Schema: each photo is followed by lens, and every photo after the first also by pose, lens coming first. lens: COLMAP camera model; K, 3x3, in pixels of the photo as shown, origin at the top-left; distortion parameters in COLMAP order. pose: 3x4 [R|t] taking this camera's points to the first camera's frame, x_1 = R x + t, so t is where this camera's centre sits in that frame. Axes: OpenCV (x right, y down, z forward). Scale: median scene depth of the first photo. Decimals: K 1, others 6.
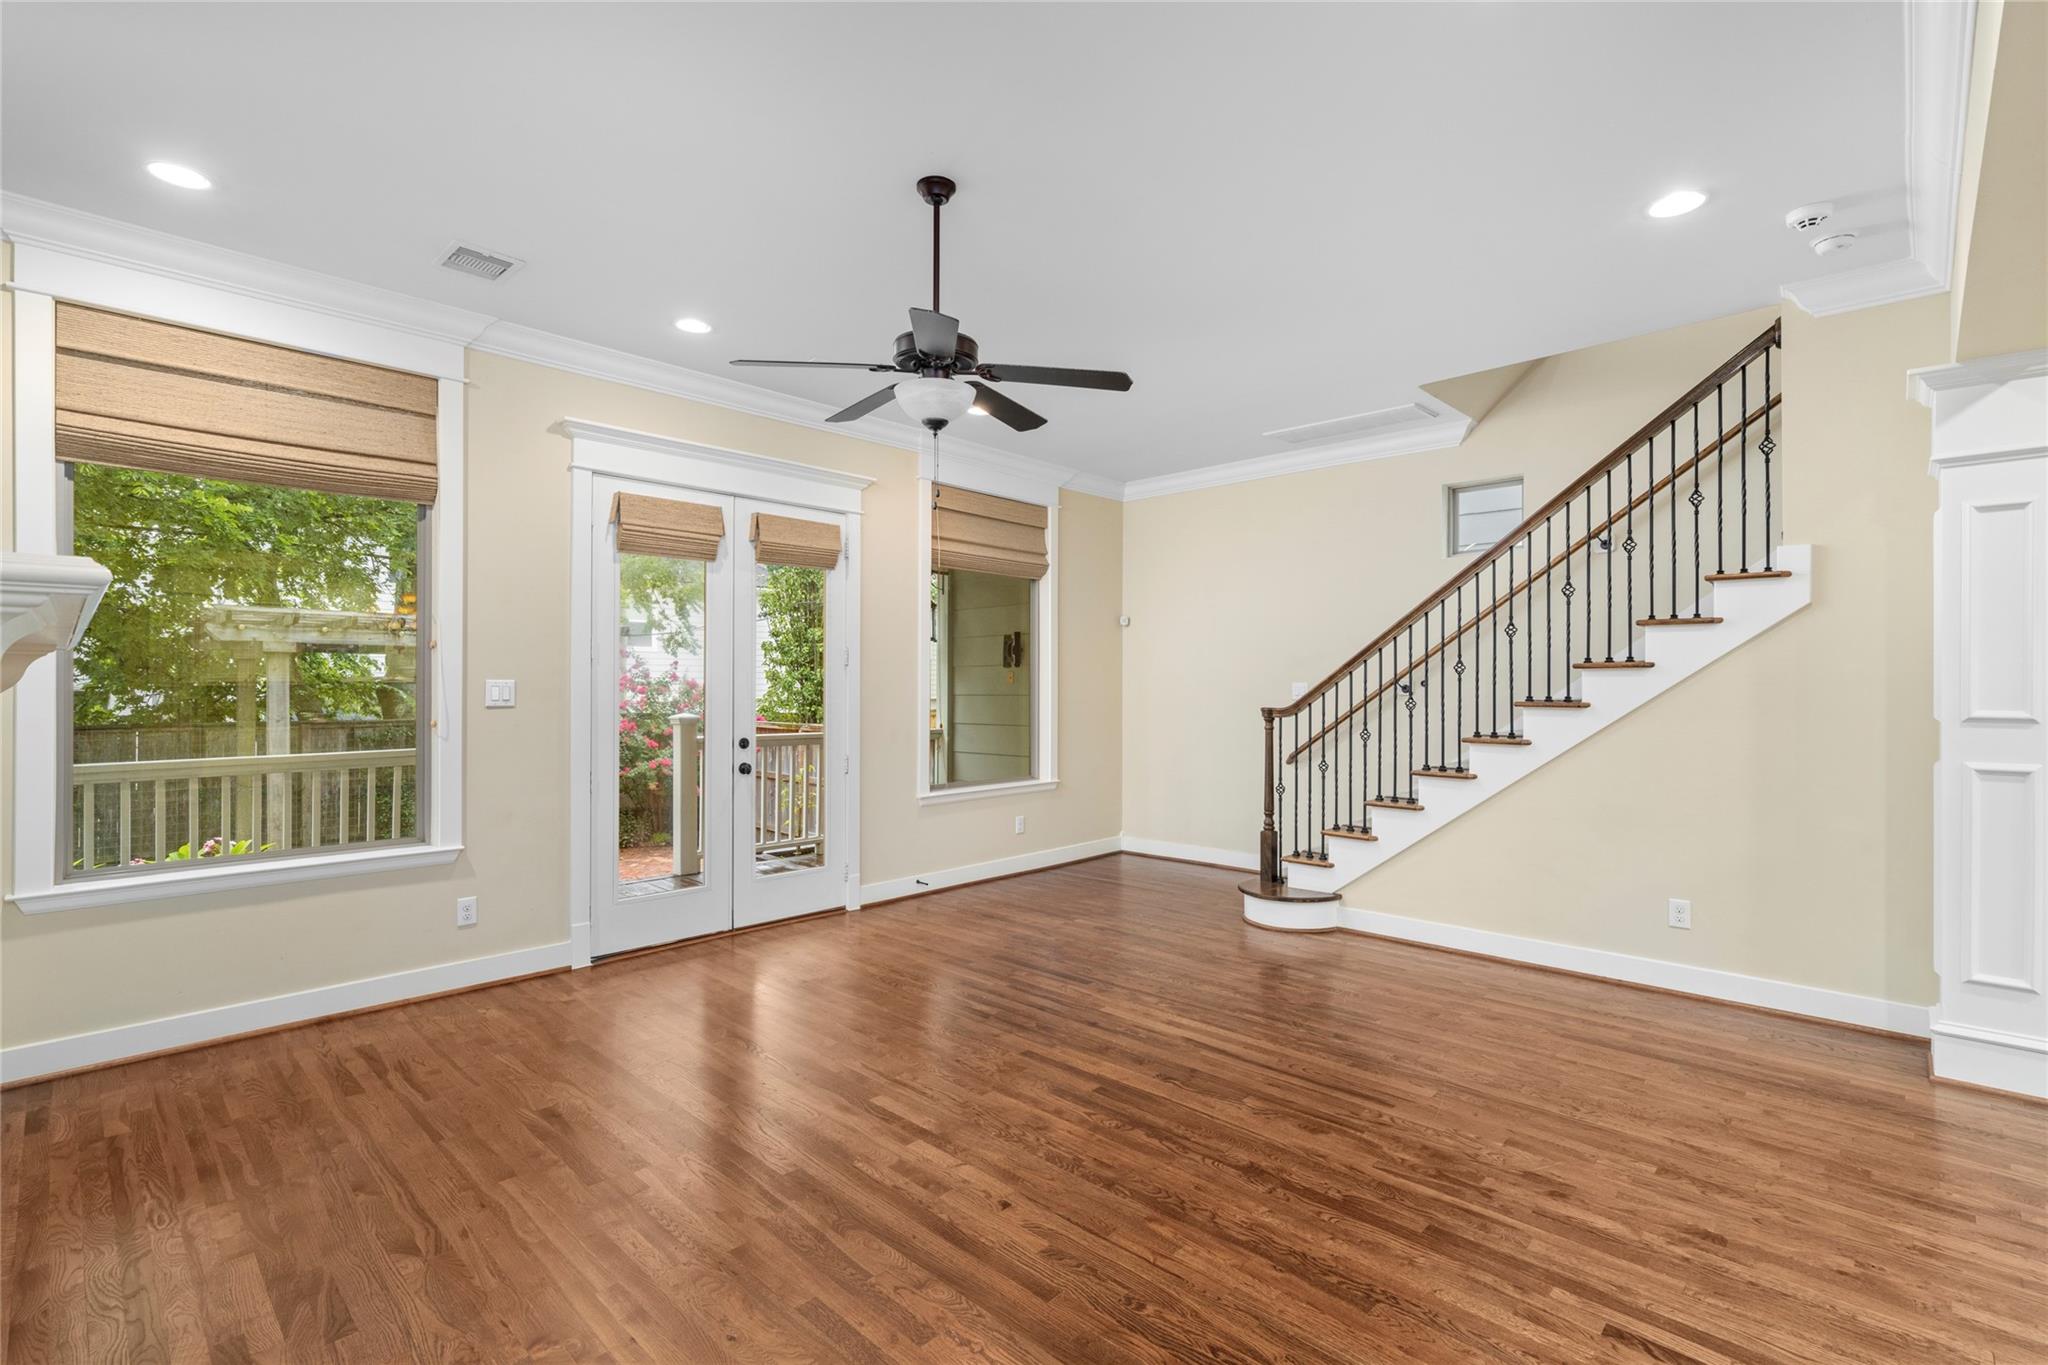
lens RADIAL K [[931.3, 0, 1024.0], [0, 931.3, 682.5], [0, 0, 1]] dist [-0.004278, 0.000458]
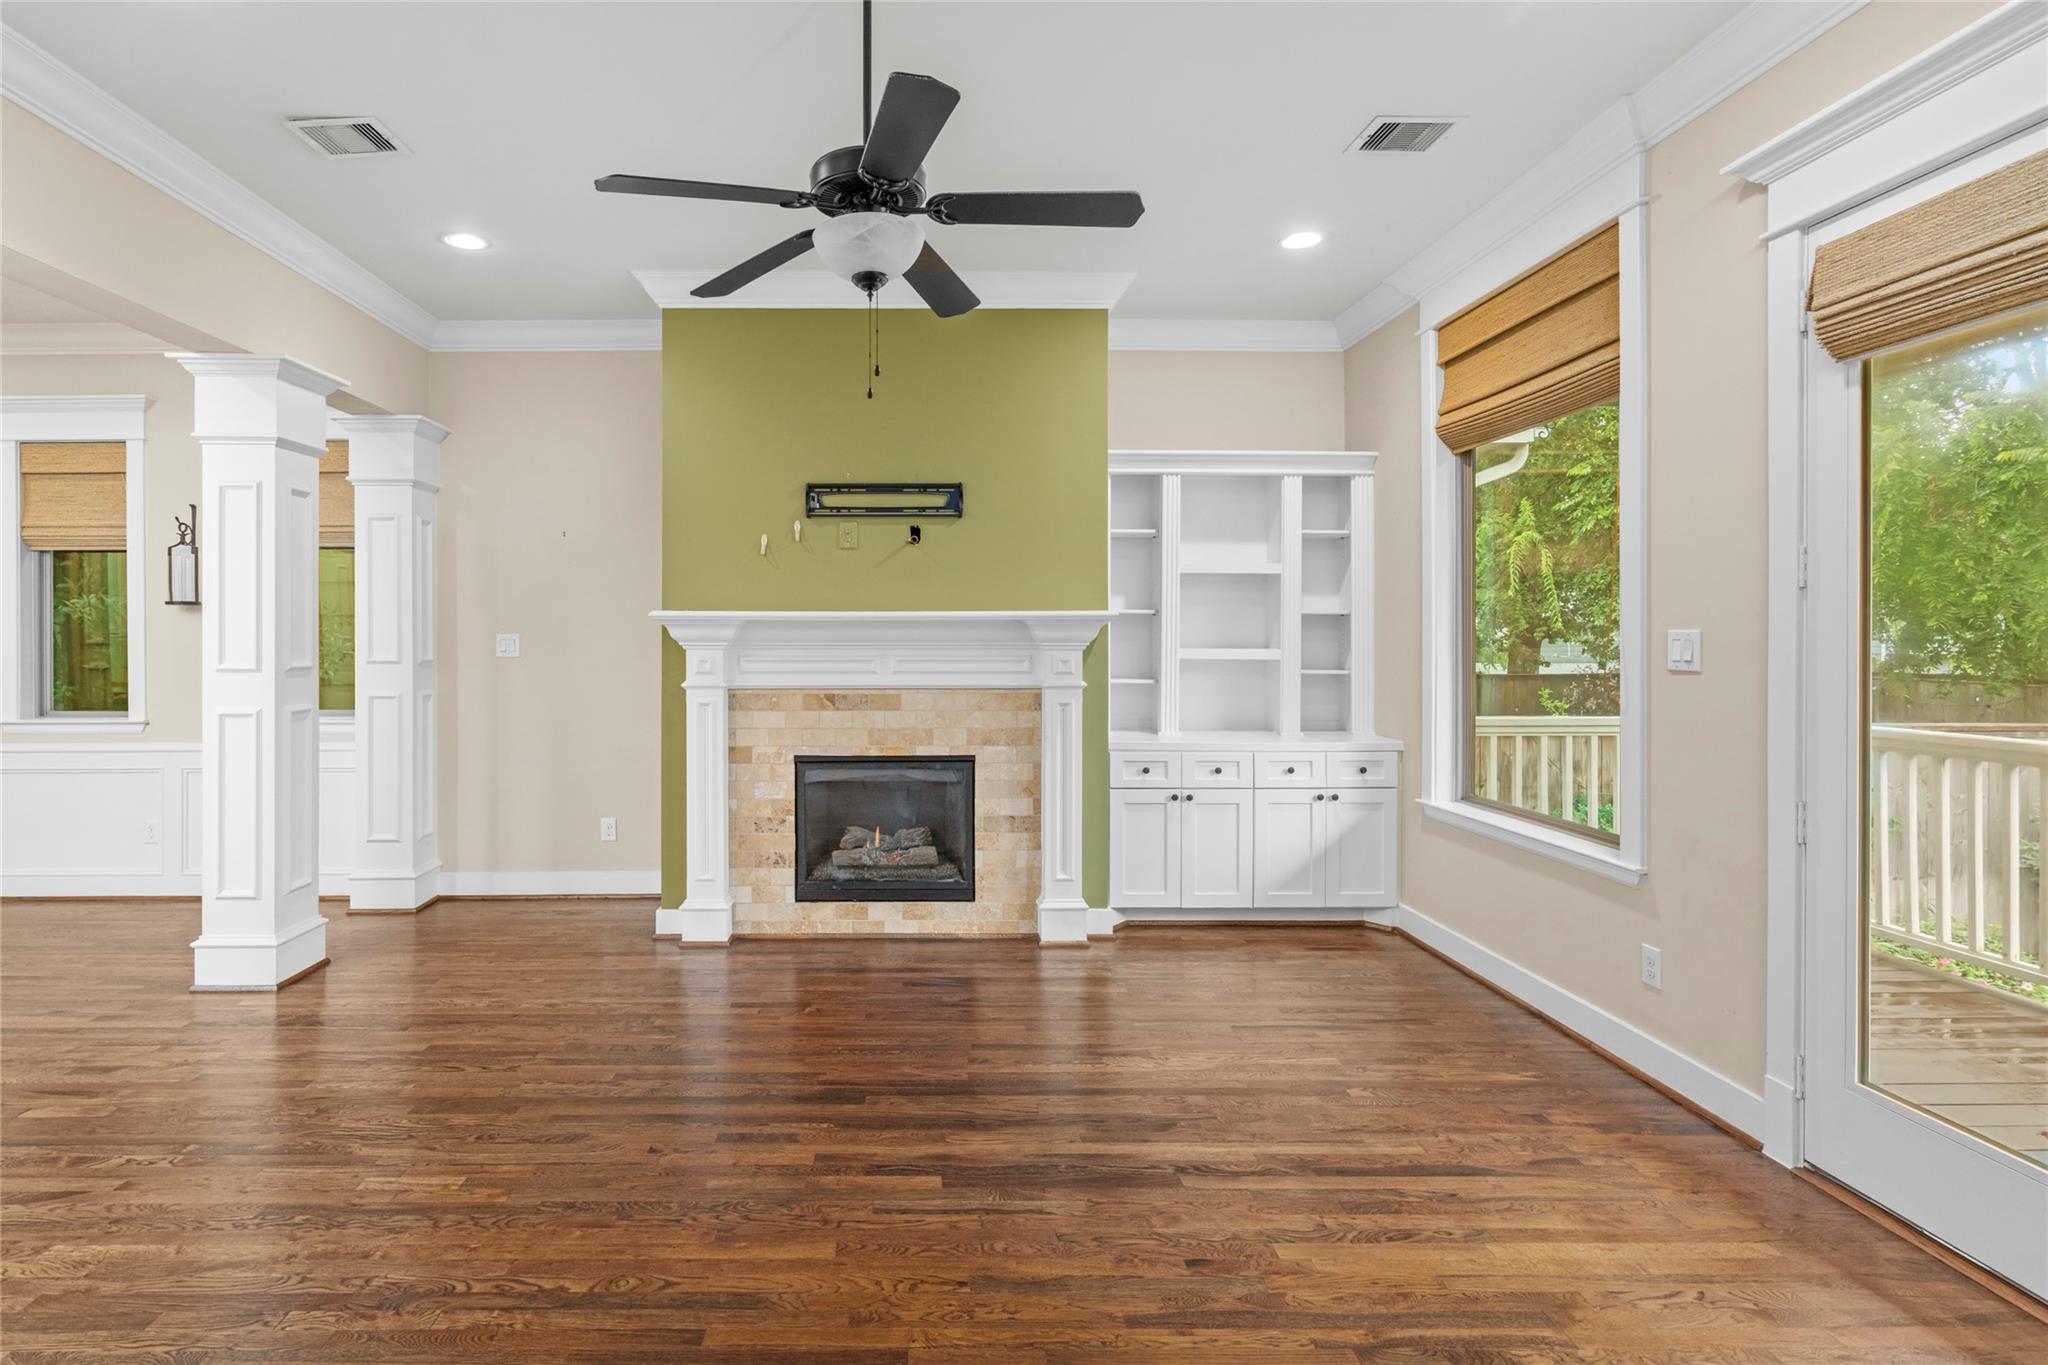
lens RADIAL K [[1018.9, 0, 913.9], [0, 1018.9, 640.4], [0, 0, 1]] dist [-0.006722, 0.000734]
pose [[-0.721997, 0.001314, -0.691895, 0.279677], [0.003119, 0.999994, -0.001356, 0.003324], [0.691889, -0.003137, -0.721997, 1.034809]]
